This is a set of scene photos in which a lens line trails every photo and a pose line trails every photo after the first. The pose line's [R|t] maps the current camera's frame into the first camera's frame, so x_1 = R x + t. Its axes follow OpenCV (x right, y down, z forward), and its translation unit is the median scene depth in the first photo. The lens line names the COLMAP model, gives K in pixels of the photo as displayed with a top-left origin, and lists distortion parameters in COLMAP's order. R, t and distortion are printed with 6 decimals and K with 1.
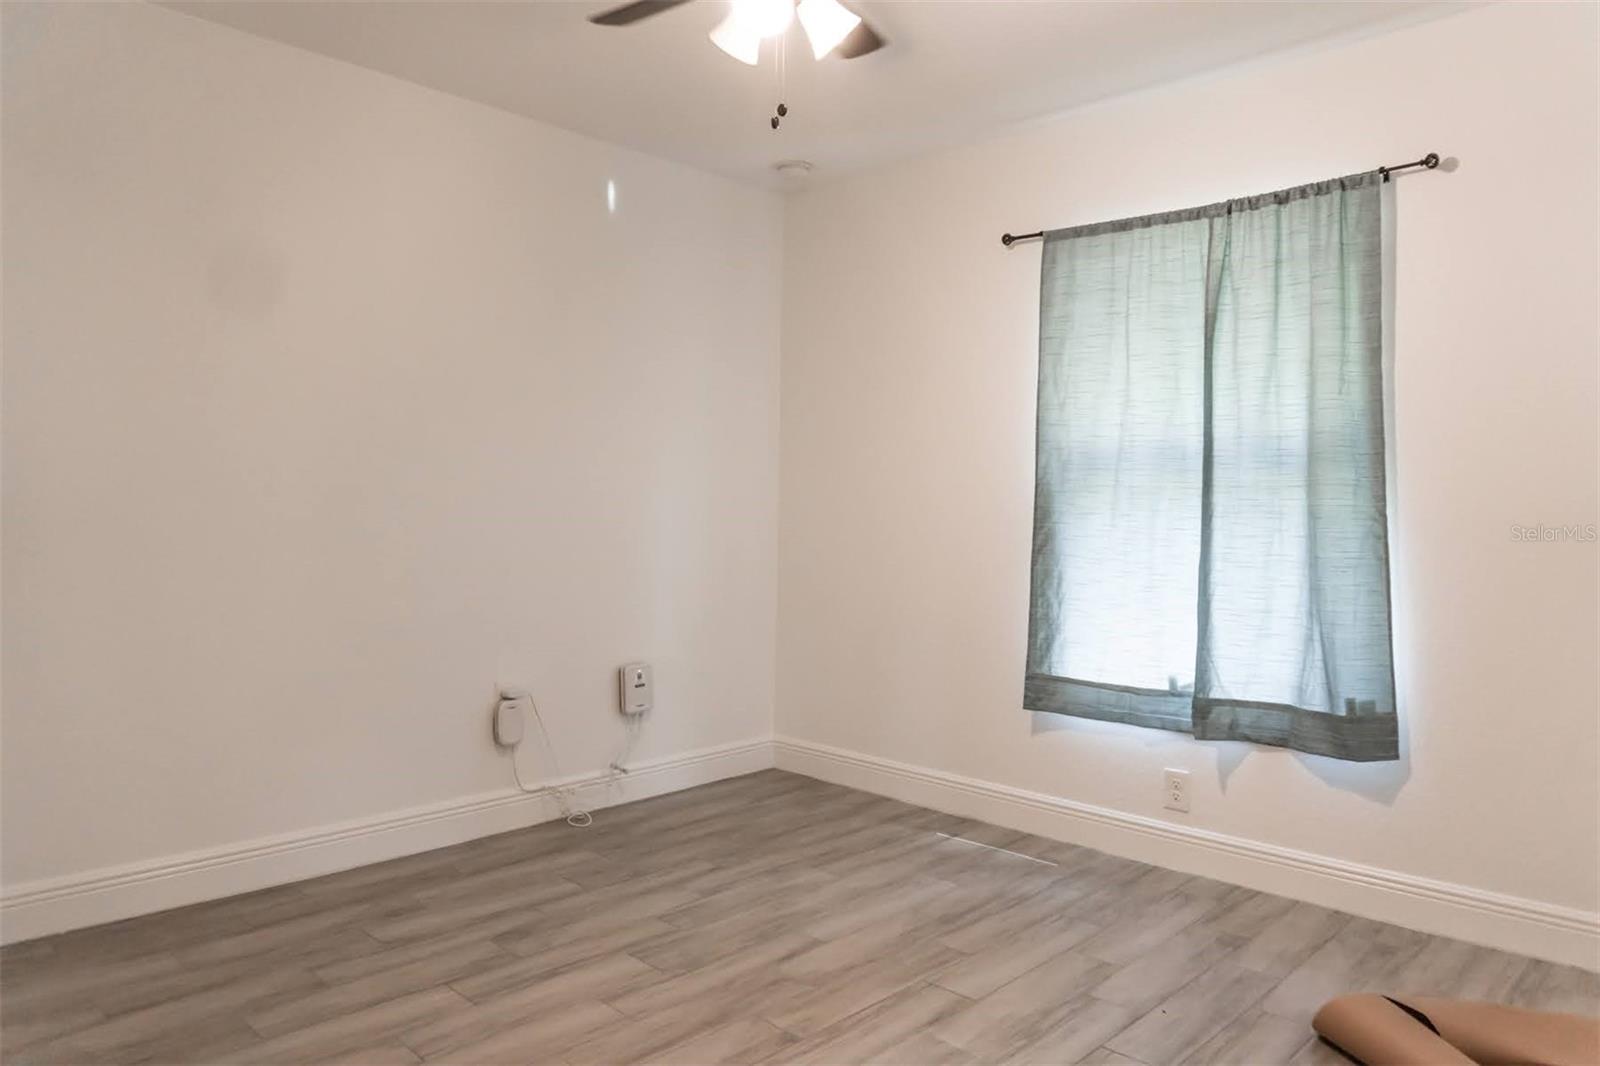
lens RADIAL K [[1078.6, 0, 800.0], [0, 1078.6, 533.0], [0, 0, 1]] dist [-0.017213, -0.001356]
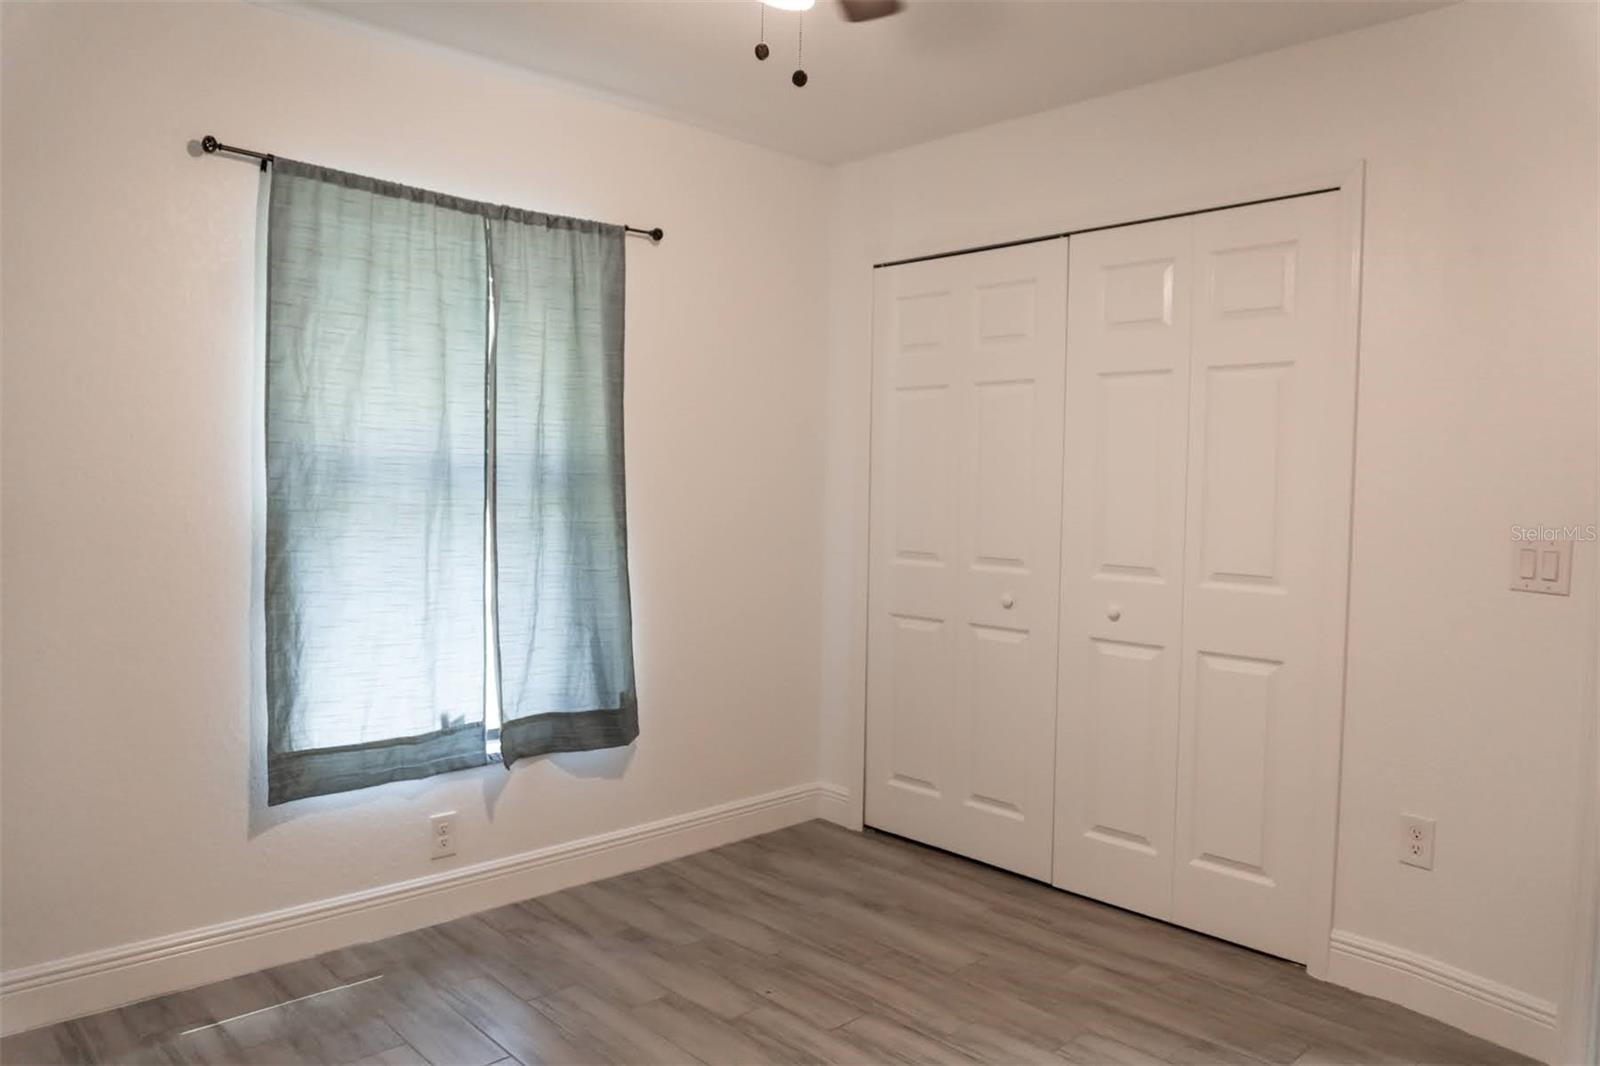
lens RADIAL K [[1123.8, 0, 800.0], [0, 1123.8, 533.0], [0, 0, 1]] dist [-0.048154, 0.001746]
pose [[0.034201, -0.060028, 0.997611, -0.559803], [0.003006, 0.998196, 0.059961, -0.072104], [-0.999410, 0.000948, 0.034319, 0.655048]]
